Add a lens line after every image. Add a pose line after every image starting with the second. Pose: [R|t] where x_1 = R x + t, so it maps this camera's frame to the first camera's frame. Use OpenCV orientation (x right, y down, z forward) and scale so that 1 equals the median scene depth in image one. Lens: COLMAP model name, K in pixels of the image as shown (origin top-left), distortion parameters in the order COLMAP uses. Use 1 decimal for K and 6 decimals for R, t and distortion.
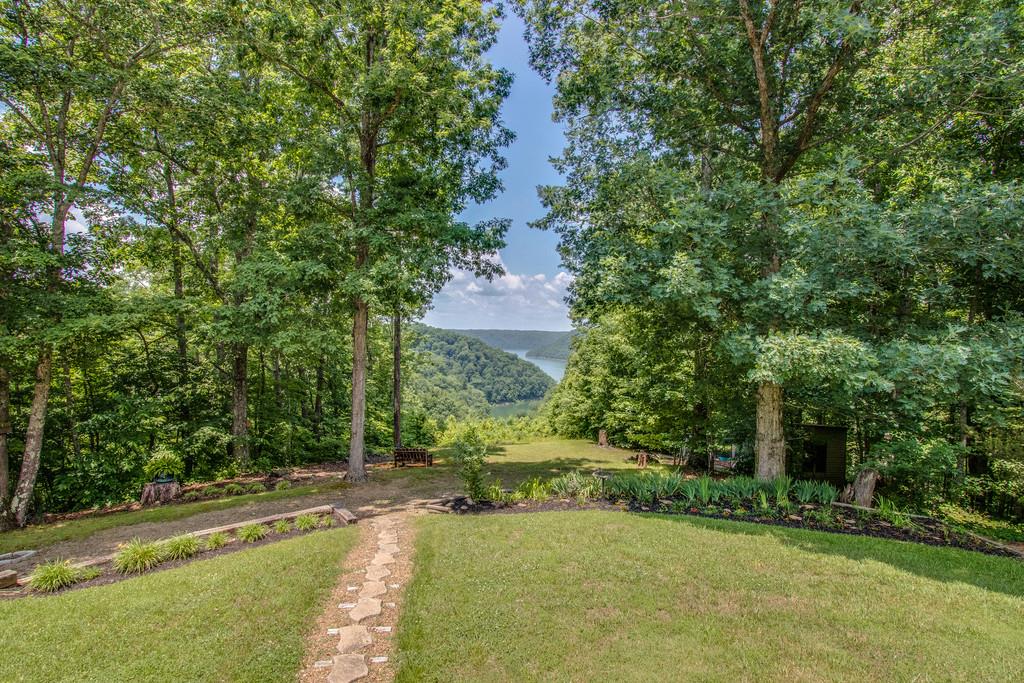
lens RADIAL K [[475.7, 0, 504.7], [0, 475.7, 342.5], [0, 0, 1]] dist [-0.014939, 0.000033]
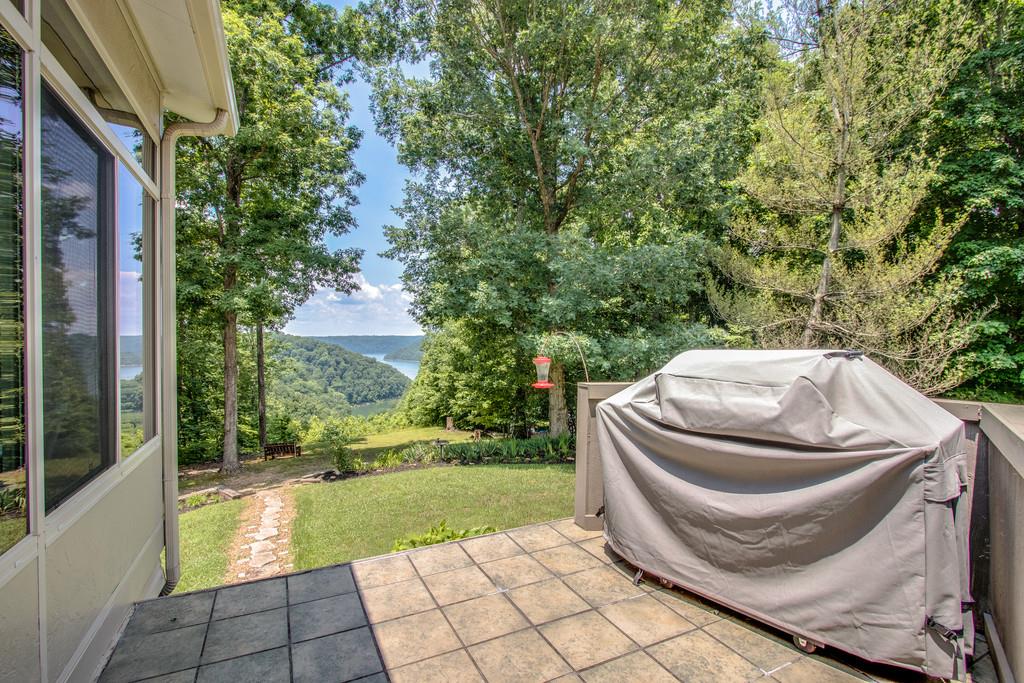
lens RADIAL K [[475.7, 0, 504.7], [0, 475.7, 342.5], [0, 0, 1]] dist [-0.014939, 0.000033]
pose [[0.958738, -0.031445, 0.282546, 0.006168], [0.033314, 0.999443, -0.001813, 0.002312], [-0.282332, 0.011151, 0.959252, -0.257586]]
